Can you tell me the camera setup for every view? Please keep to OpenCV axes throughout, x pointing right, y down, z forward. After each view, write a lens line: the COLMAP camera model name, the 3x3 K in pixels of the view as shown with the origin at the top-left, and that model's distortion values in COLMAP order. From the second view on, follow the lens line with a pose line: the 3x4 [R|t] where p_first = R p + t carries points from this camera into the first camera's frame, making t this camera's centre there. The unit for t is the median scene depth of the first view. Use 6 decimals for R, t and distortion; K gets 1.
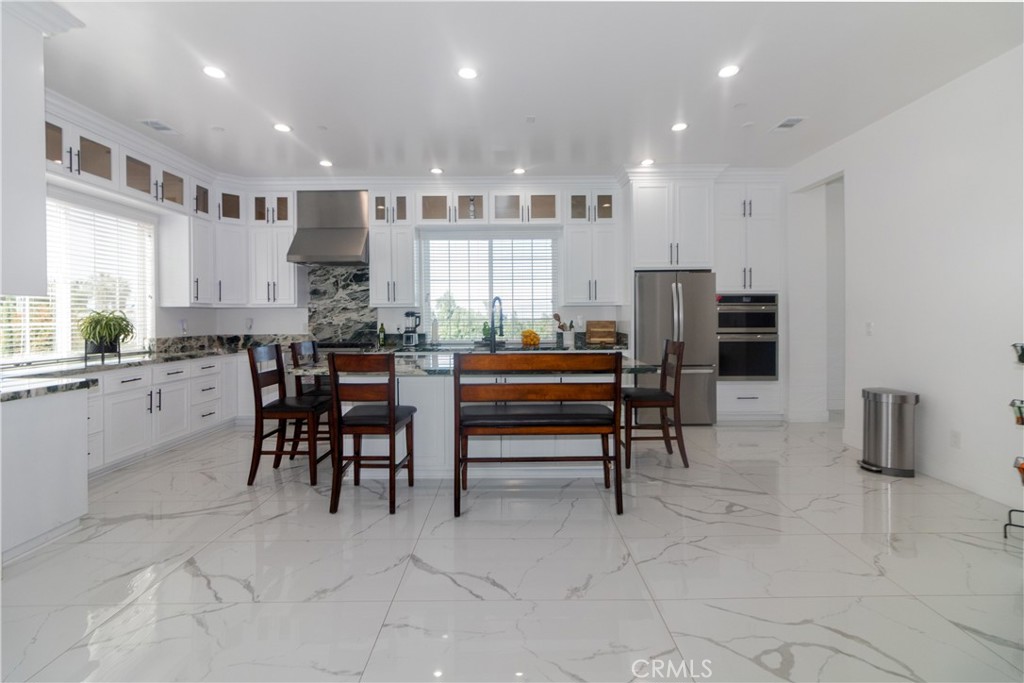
lens RADIAL K [[481.0, 0, 504.6], [0, 481.0, 324.2], [0, 0, 1]] dist [0.008116, 0.000556]
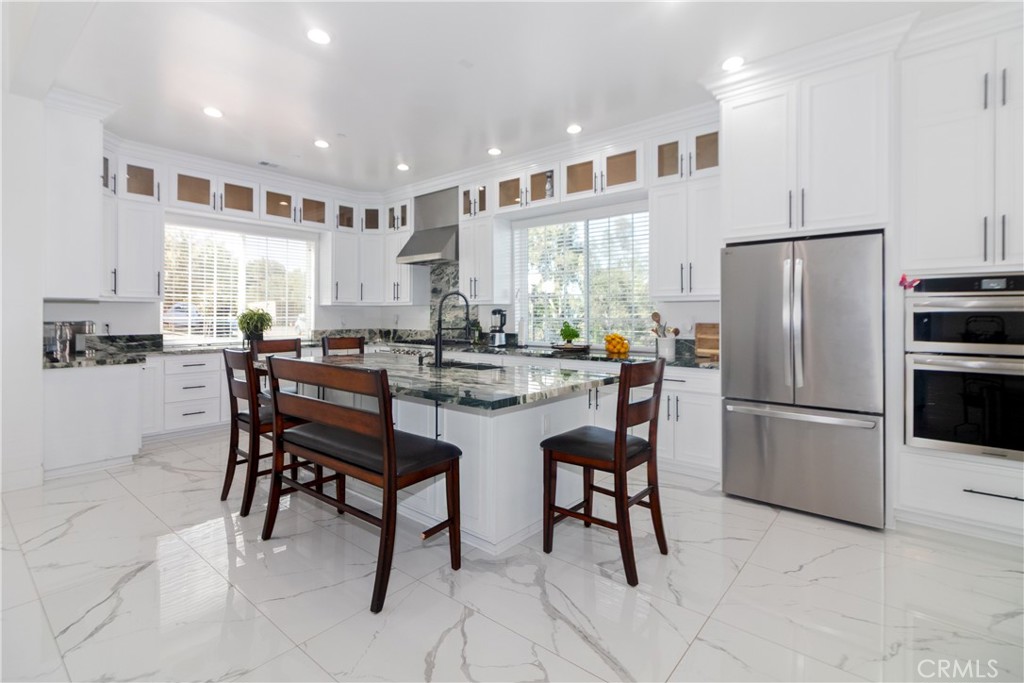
lens RADIAL K [[481.0, 0, 502.5], [0, 481.0, 315.0], [0, 0, 1]] dist [0.008116, 0.000556]
pose [[0.757720, 0.008893, -0.652520, 0.429553], [-0.017767, 0.999818, -0.007005, -0.009144], [0.652338, 0.016902, 0.757739, 0.318936]]
